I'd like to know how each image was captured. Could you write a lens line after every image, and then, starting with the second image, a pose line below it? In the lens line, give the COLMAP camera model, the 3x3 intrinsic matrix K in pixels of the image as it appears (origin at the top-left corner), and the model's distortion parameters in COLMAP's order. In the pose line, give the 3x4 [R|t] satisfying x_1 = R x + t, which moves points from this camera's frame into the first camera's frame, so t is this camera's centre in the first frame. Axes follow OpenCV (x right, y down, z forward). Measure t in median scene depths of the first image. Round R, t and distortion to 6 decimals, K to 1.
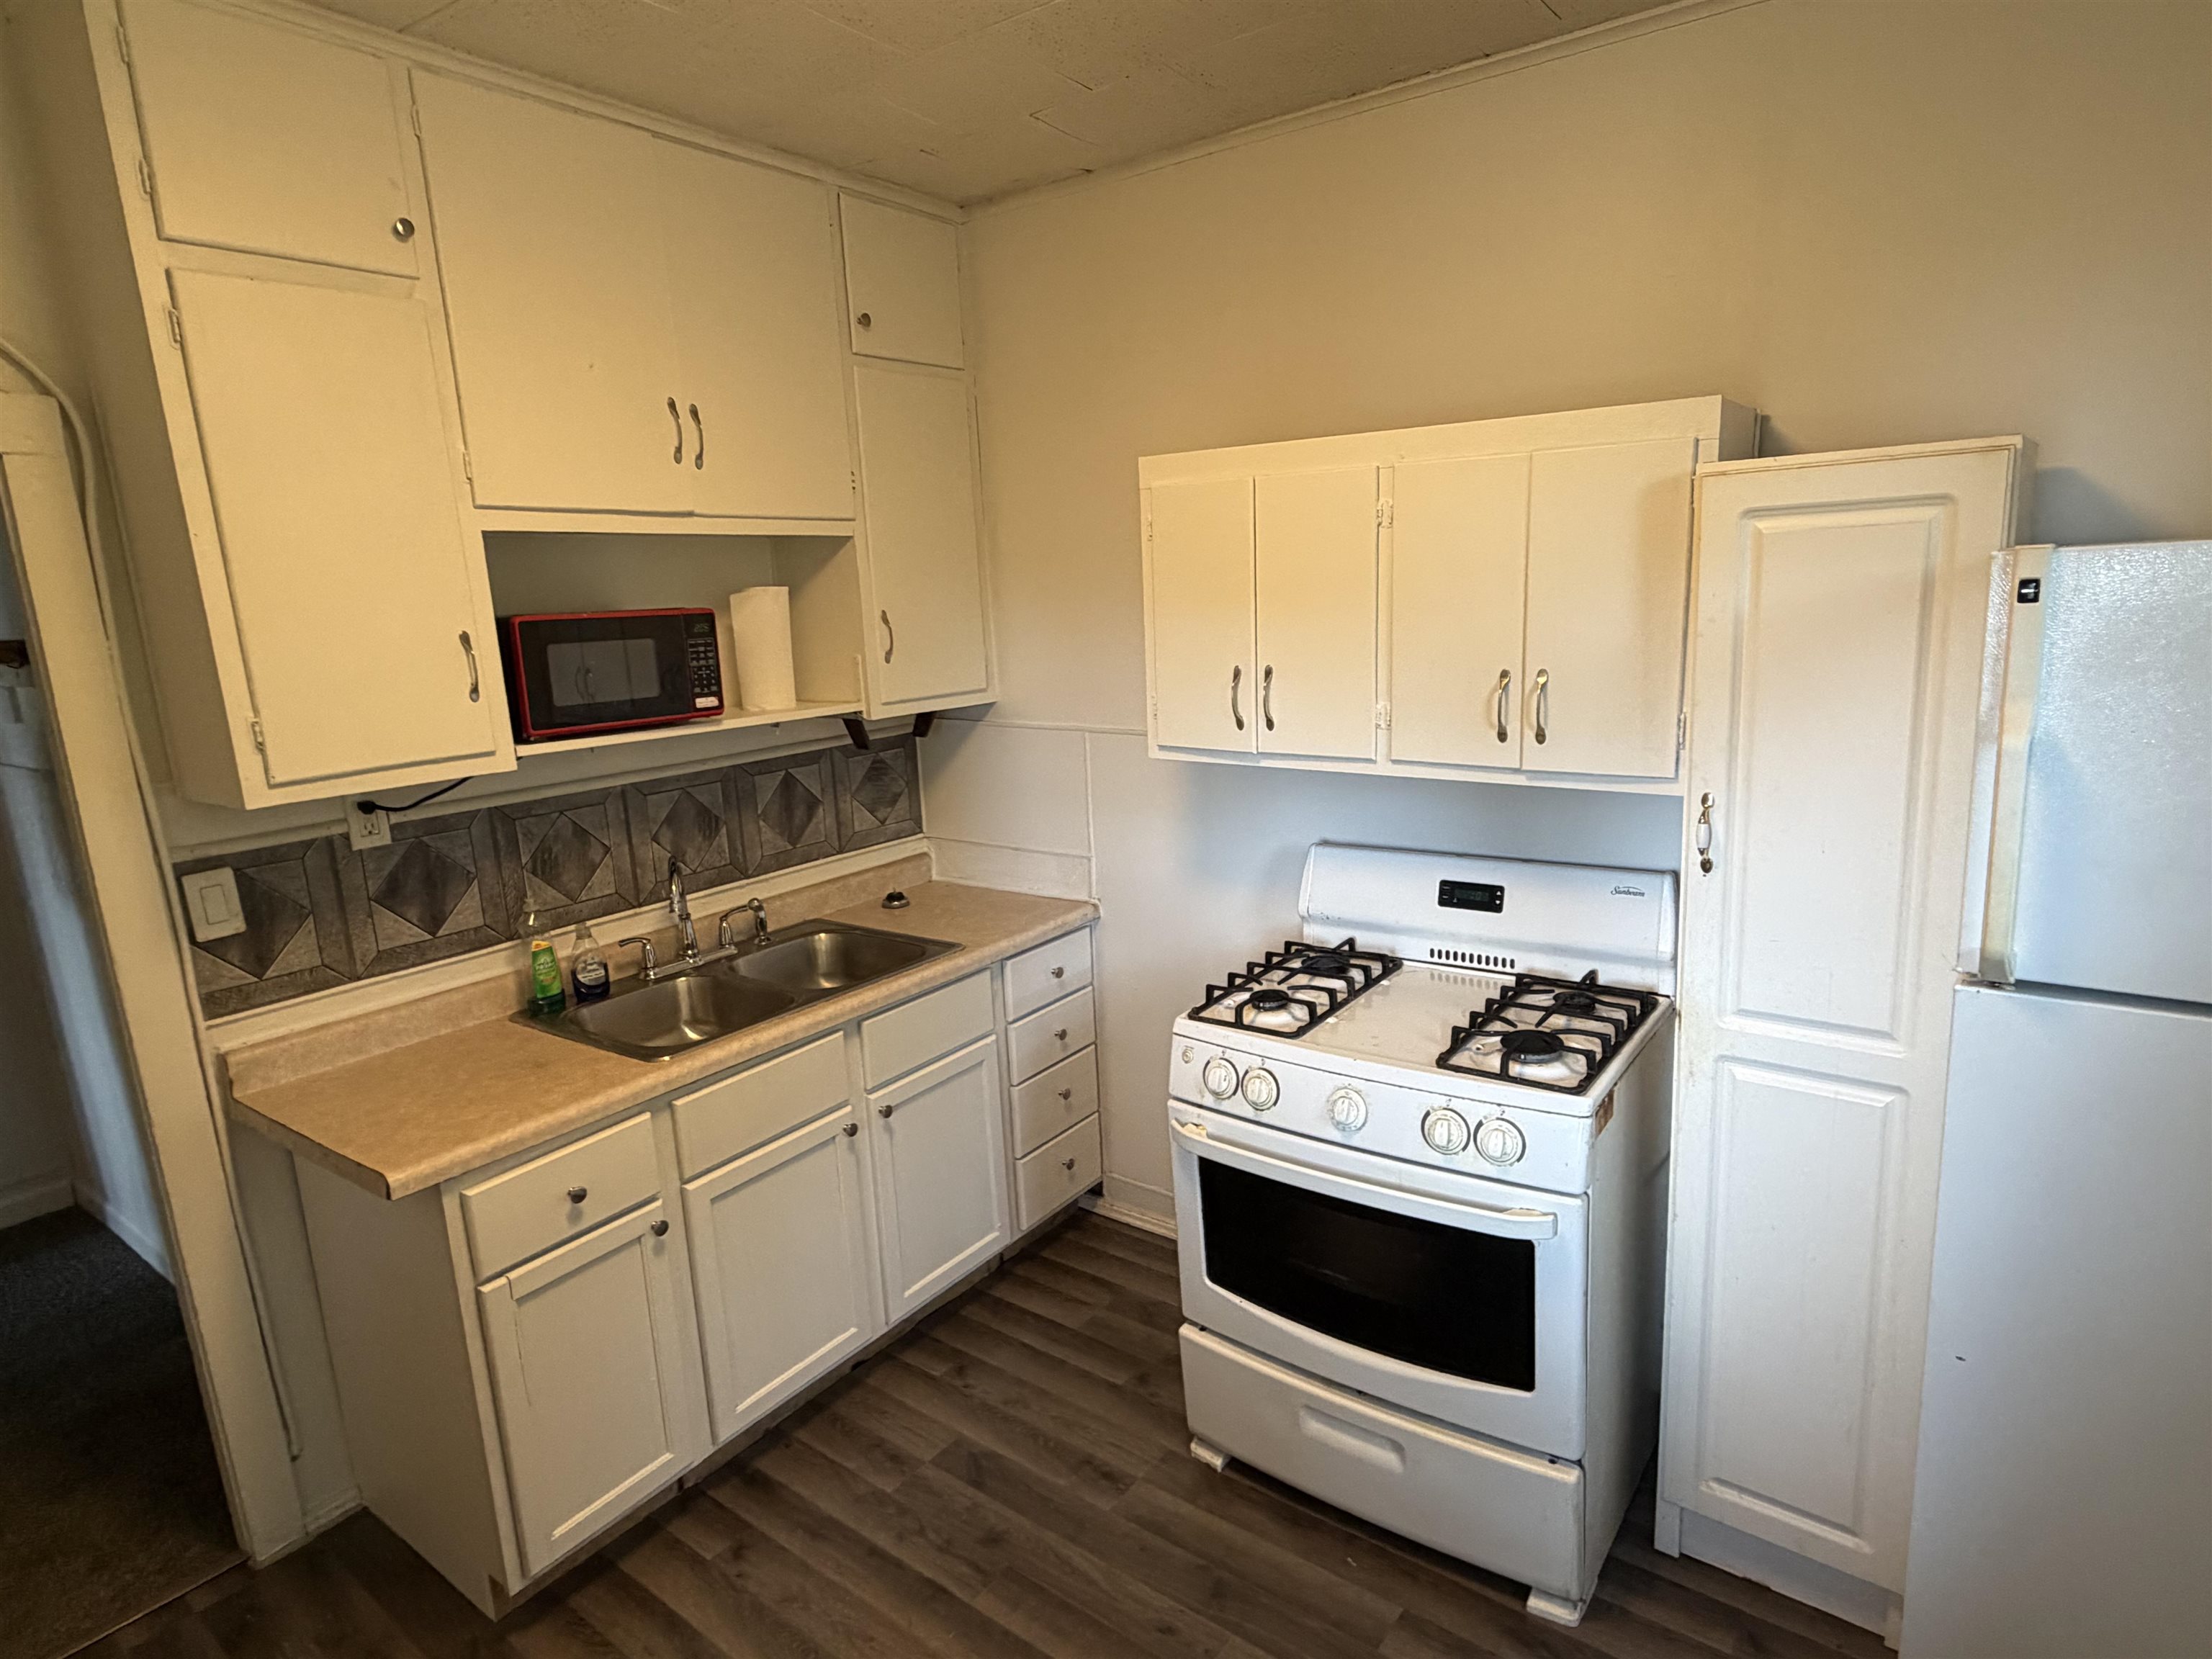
lens RADIAL K [[1214.6, 0, 1110.1], [0, 1214.6, 828.2], [0, 0, 1]] dist [0.003400, 0.000011]
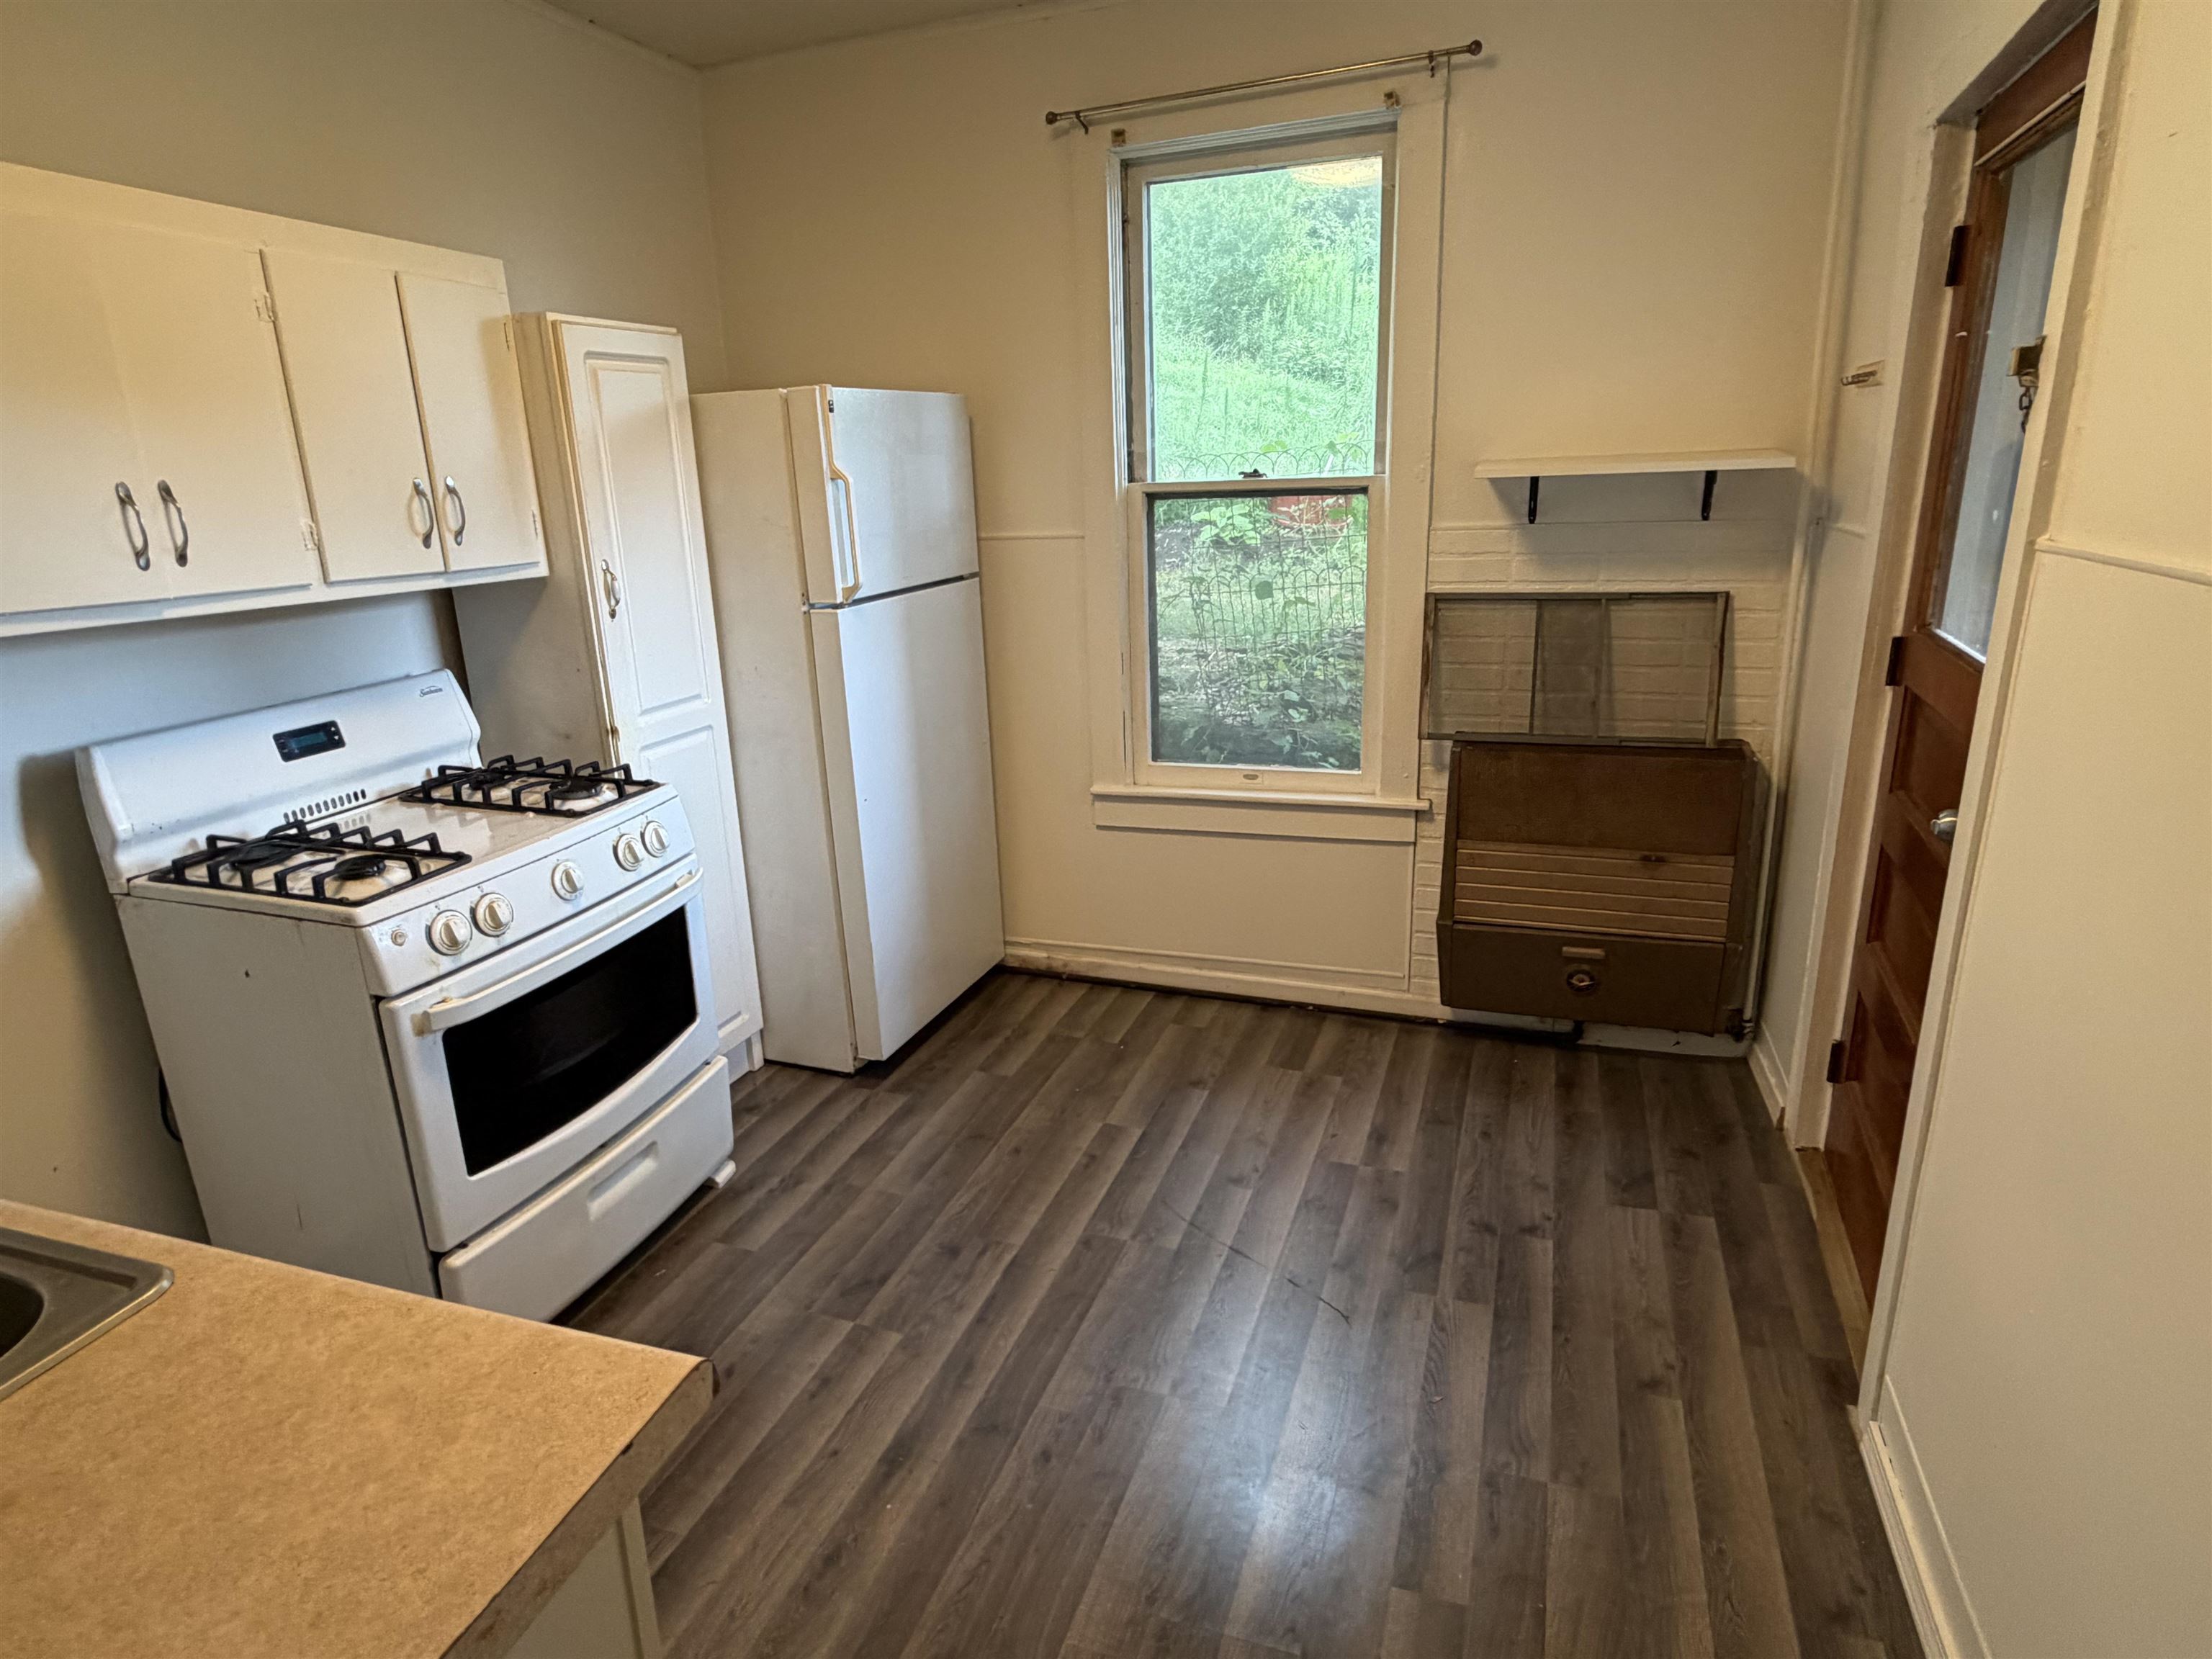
lens RADIAL K [[1214.6, 0, 1107.5], [0, 1214.6, 823.3], [0, 0, 1]] dist [0.003400, 0.000011]
pose [[-0.305571, -0.213669, 0.927886, -0.894981], [0.236498, 0.926927, 0.291332, -0.015554], [-0.922331, 0.308465, -0.232710, 0.756760]]
